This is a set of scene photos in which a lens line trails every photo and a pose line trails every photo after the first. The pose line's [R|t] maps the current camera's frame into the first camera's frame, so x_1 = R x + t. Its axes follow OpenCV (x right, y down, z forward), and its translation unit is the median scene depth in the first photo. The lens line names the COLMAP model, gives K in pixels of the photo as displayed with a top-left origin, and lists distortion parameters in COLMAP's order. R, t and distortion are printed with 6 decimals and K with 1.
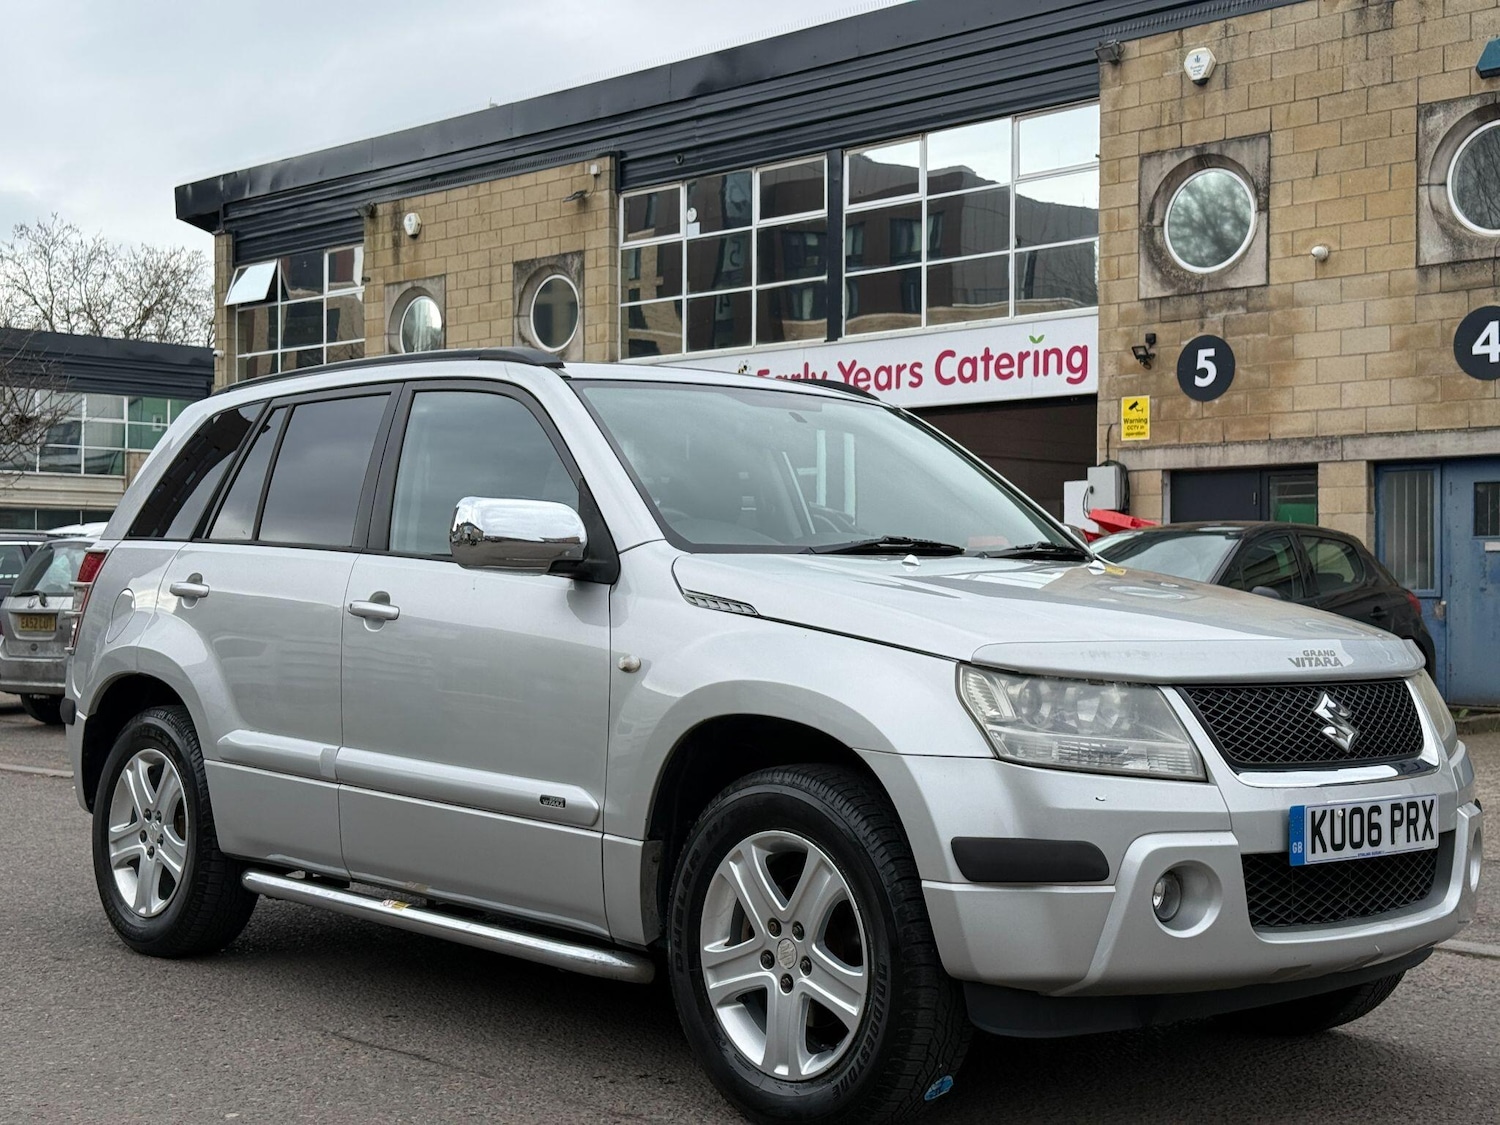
lens RADIAL K [[2104.1, 0, 756.6], [0, 2104.1, 548.4], [0, 0, 1]] dist [0.096935, 0.000000]
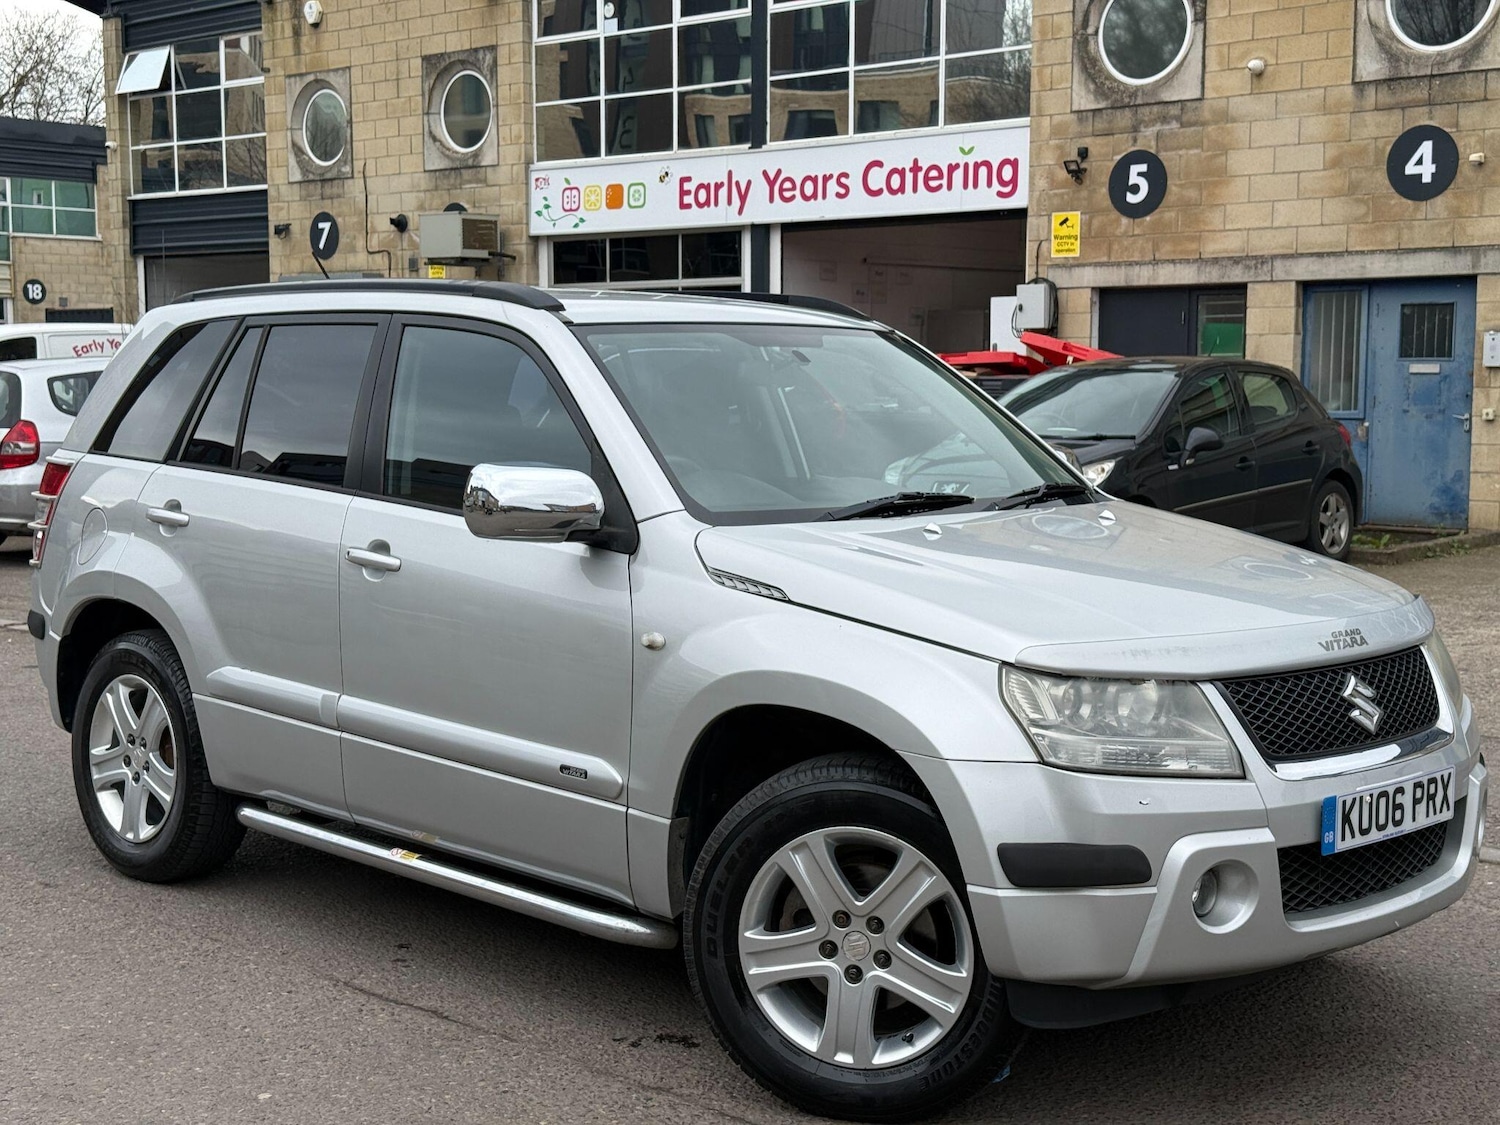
lens RADIAL K [[2104.1, 0, 770.3], [0, 2104.1, 572.5], [0, 0, 1]] dist [0.096935, 0.000000]
pose [[0.998533, -0.007204, 0.053661, -0.051321], [0.000788, 0.992938, 0.118631, -0.082802], [-0.054137, -0.118415, 0.991487, 0.018107]]
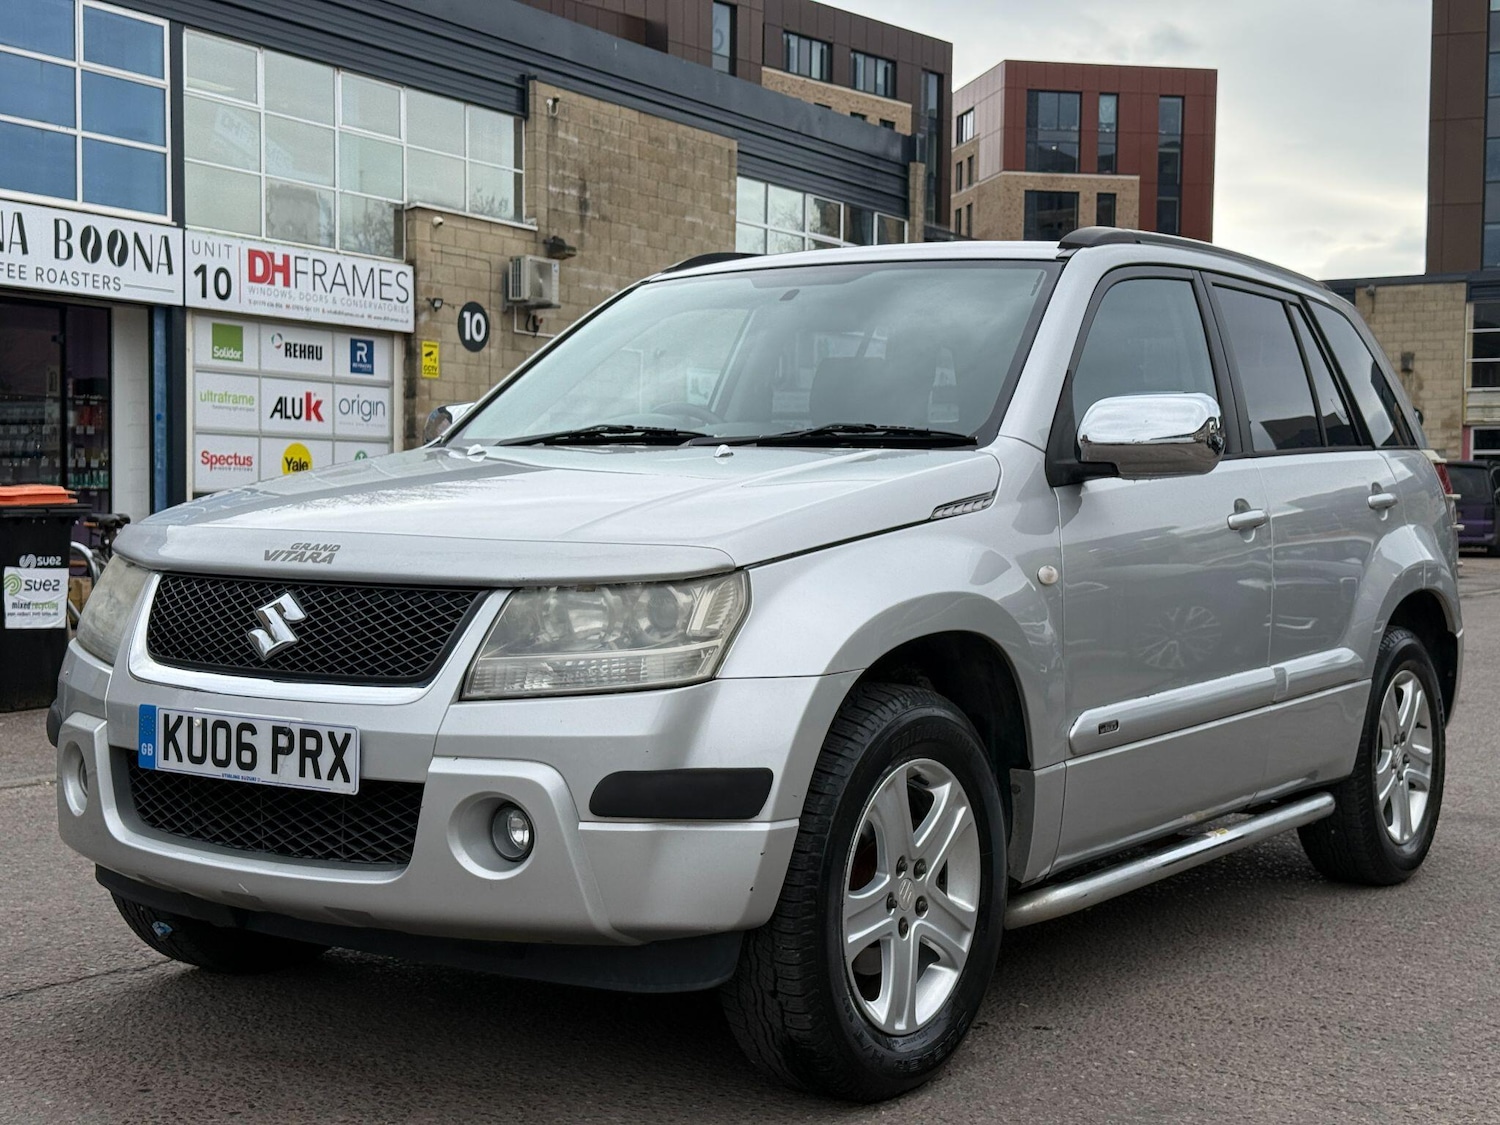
lens RADIAL K [[2104.1, 0, 743.3], [0, 2104.1, 571.2], [0, 0, 1]] dist [0.096935, 0.000000]
pose [[0.226178, 0.031311, -0.973583, 0.952767], [0.009754, 0.999360, 0.034406, 0.026569], [0.974037, -0.017278, 0.225728, 0.820605]]
